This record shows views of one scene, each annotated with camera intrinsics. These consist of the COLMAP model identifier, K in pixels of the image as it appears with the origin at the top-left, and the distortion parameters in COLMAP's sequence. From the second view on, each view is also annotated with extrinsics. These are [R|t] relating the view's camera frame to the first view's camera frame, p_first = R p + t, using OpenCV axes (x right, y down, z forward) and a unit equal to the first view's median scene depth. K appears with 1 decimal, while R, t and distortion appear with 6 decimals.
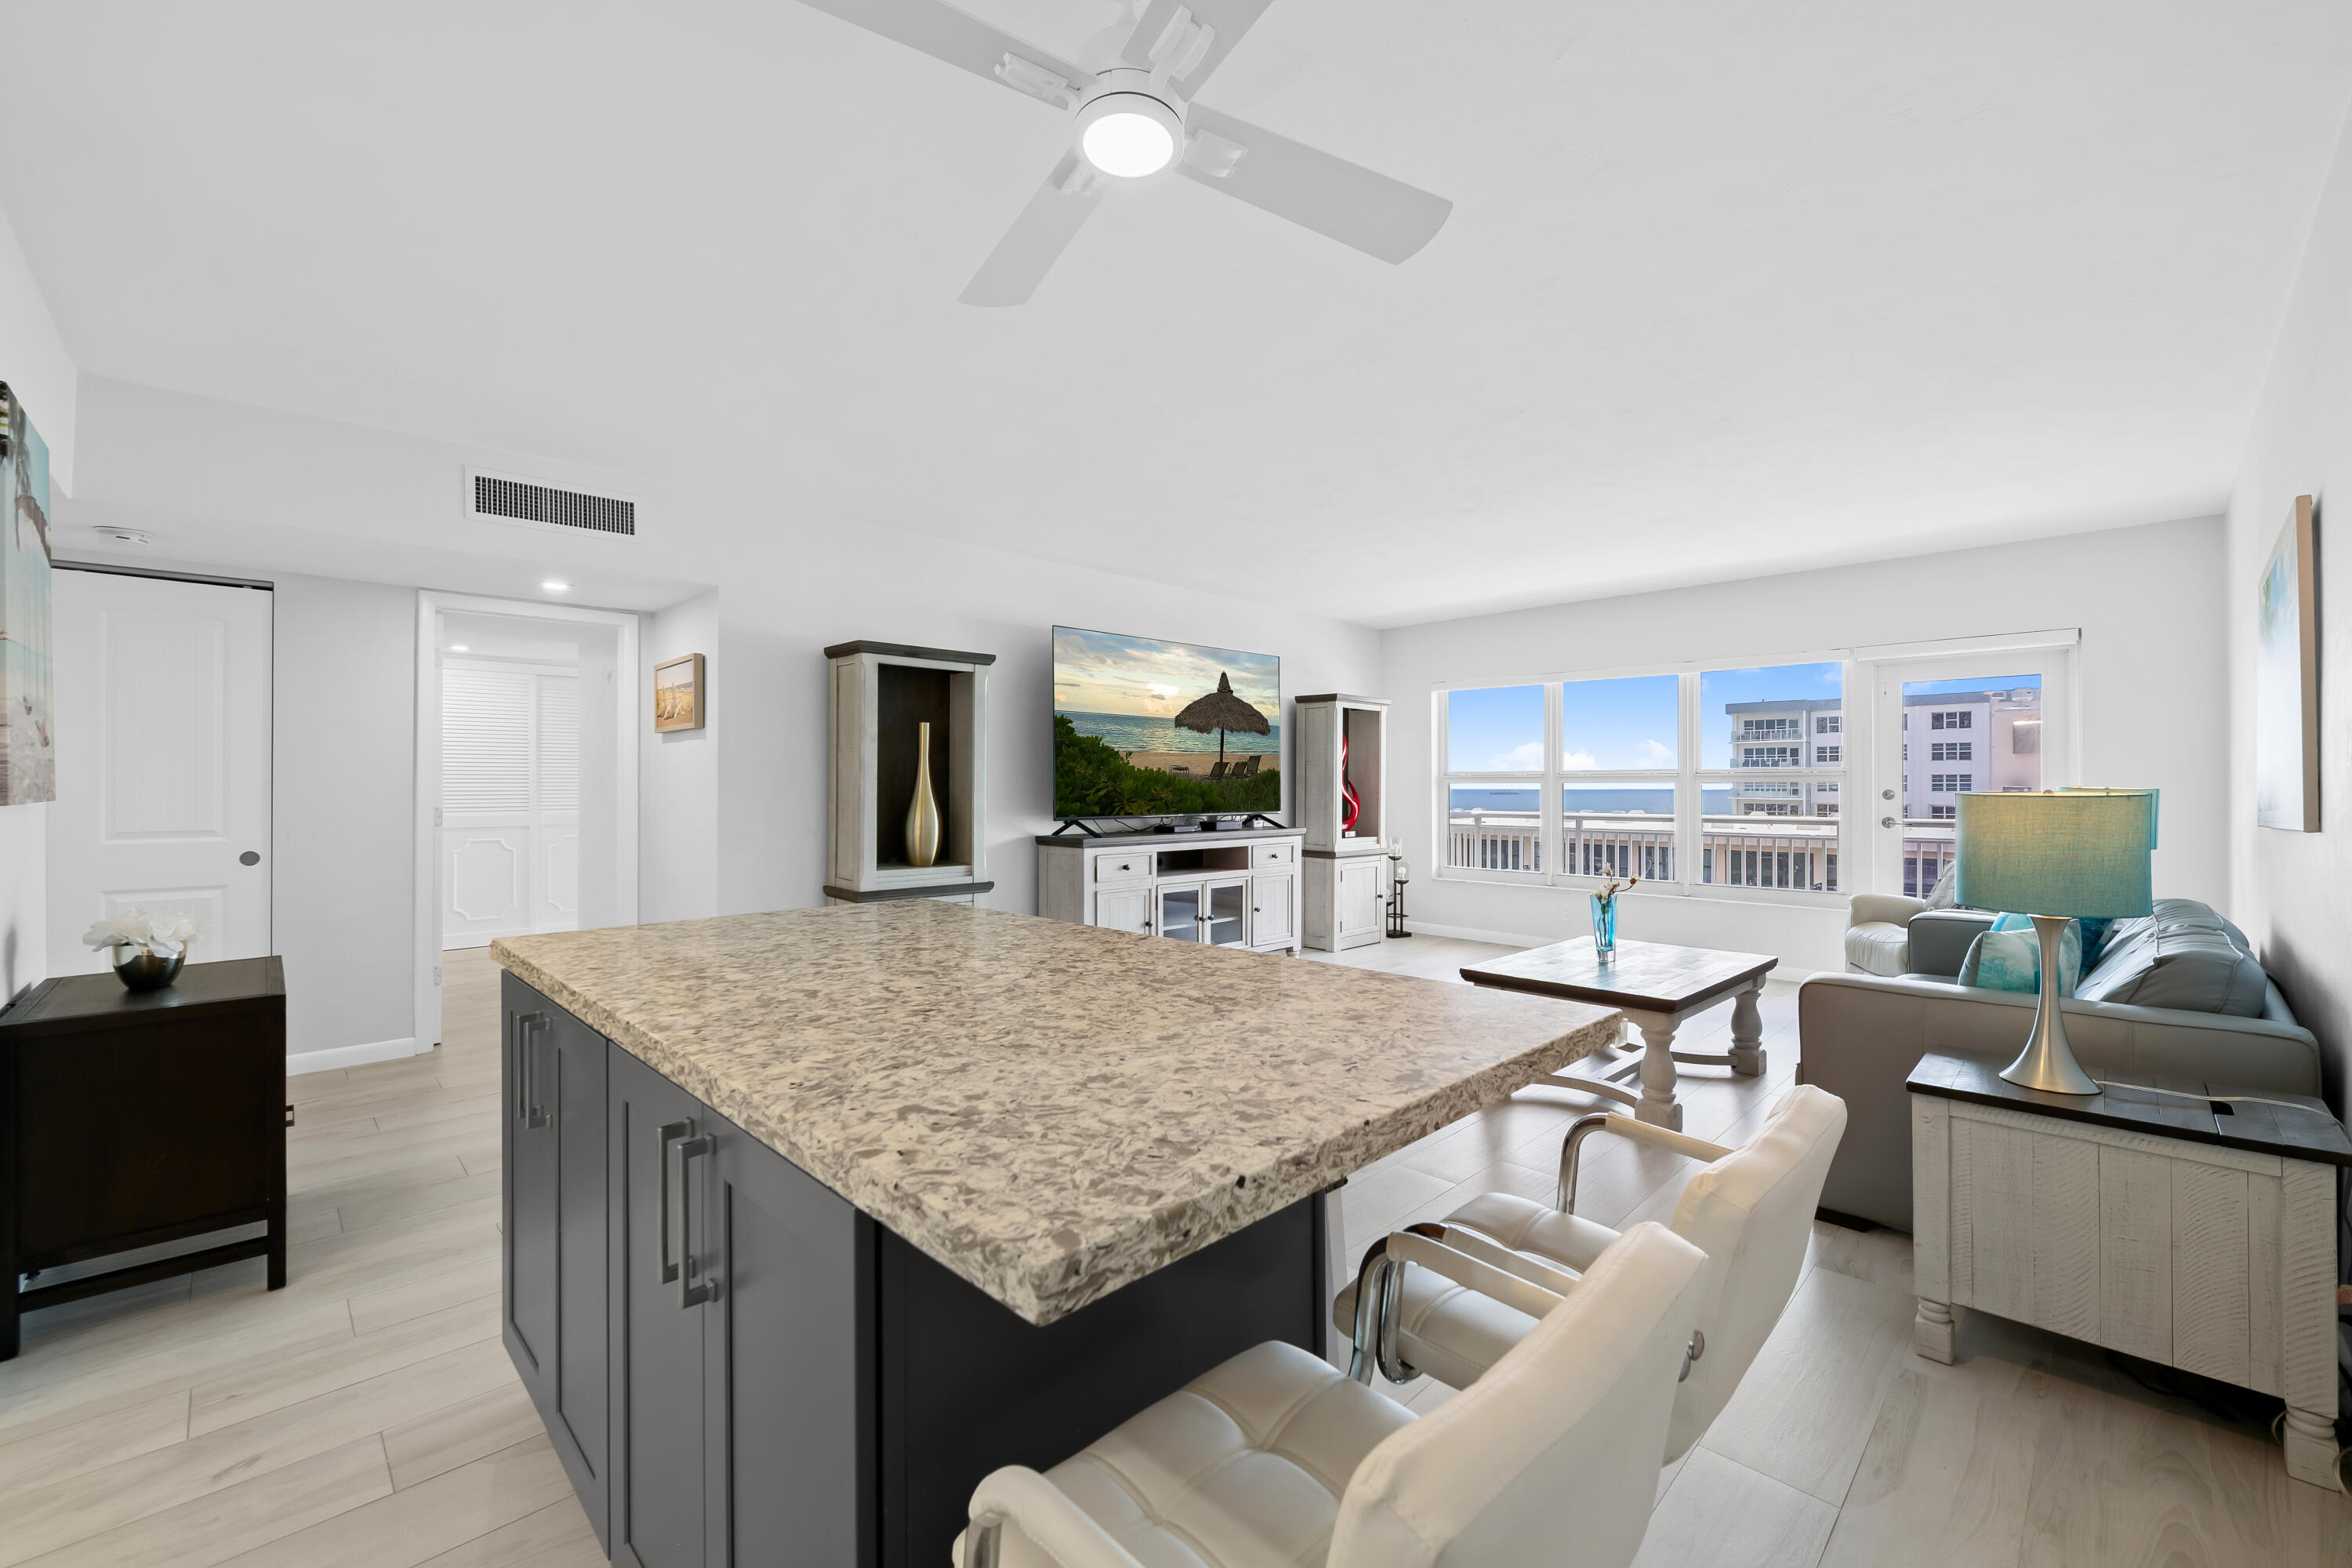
lens RADIAL K [[945.3, 0, 1205.0], [0, 945.3, 785.9], [0, 0, 1]] dist [0.000932, -0.003068]
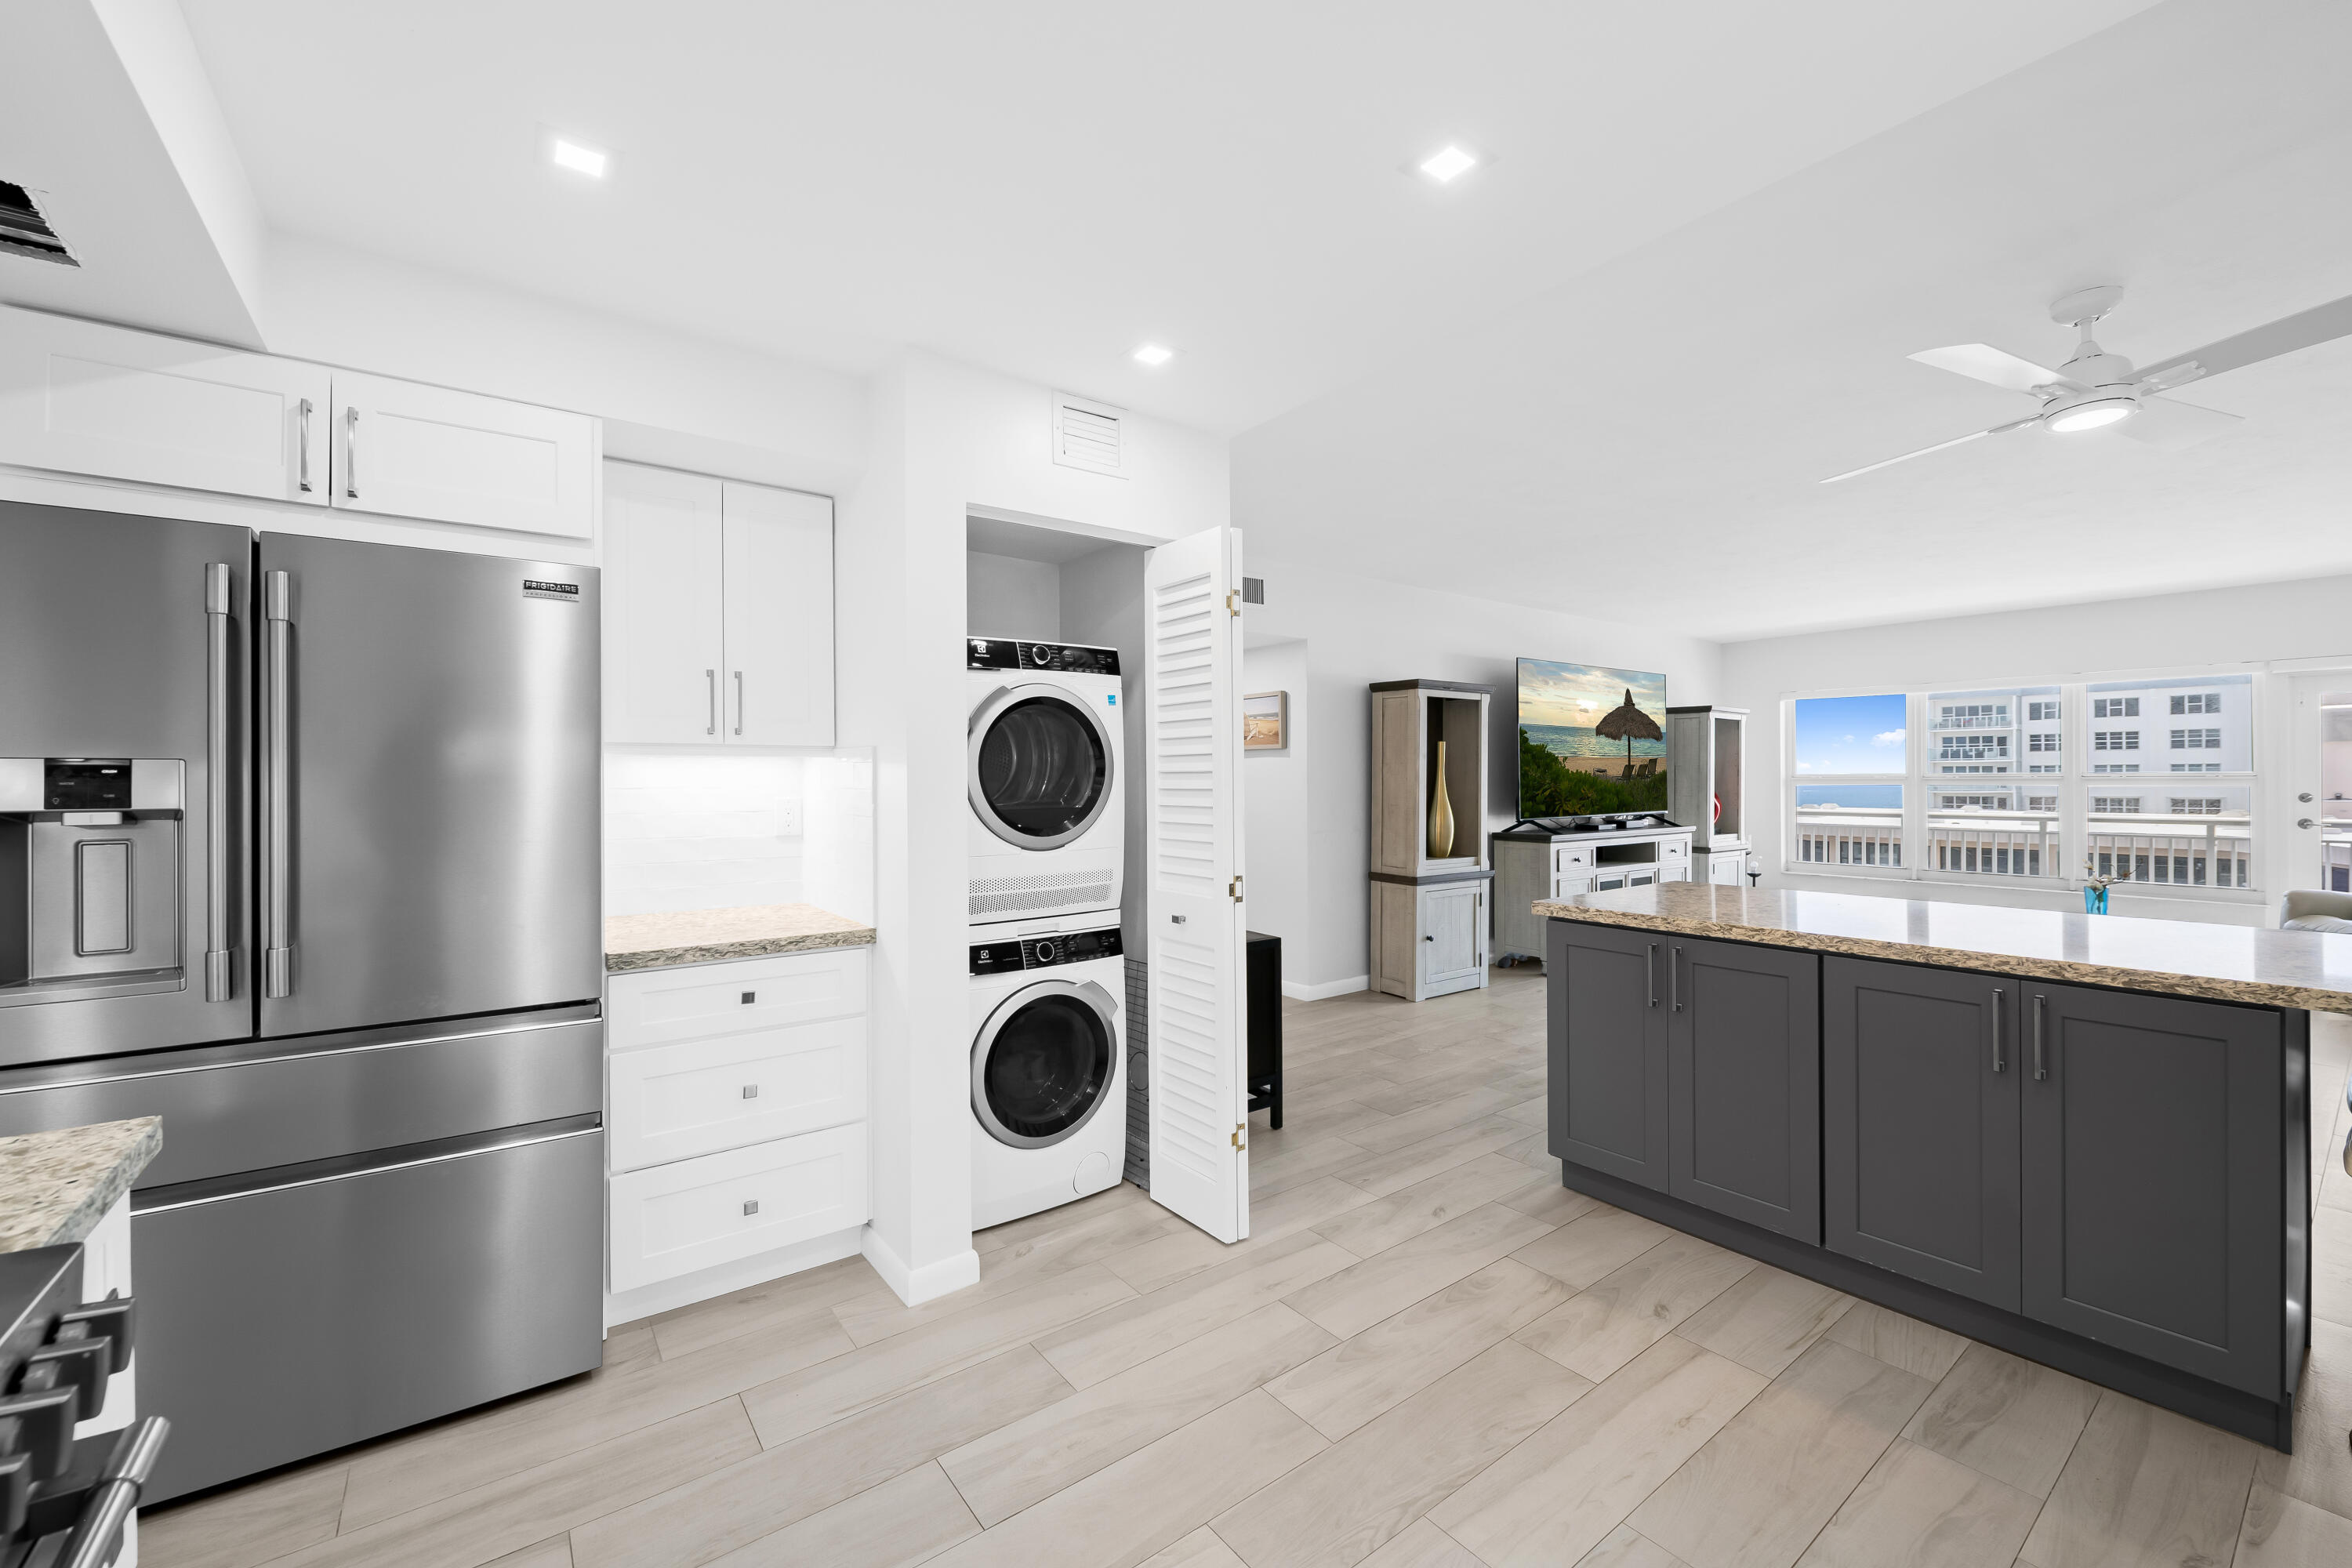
lens RADIAL K [[945.3, 0, 1222.5], [0, 945.3, 766.0], [0, 0, 1]] dist [0.000932, -0.003068]
pose [[0.991321, -0.003228, -0.131425, -0.301681], [0.001438, 0.999905, -0.013713, -0.010642], [0.131457, 0.013405, 0.991231, -0.169209]]
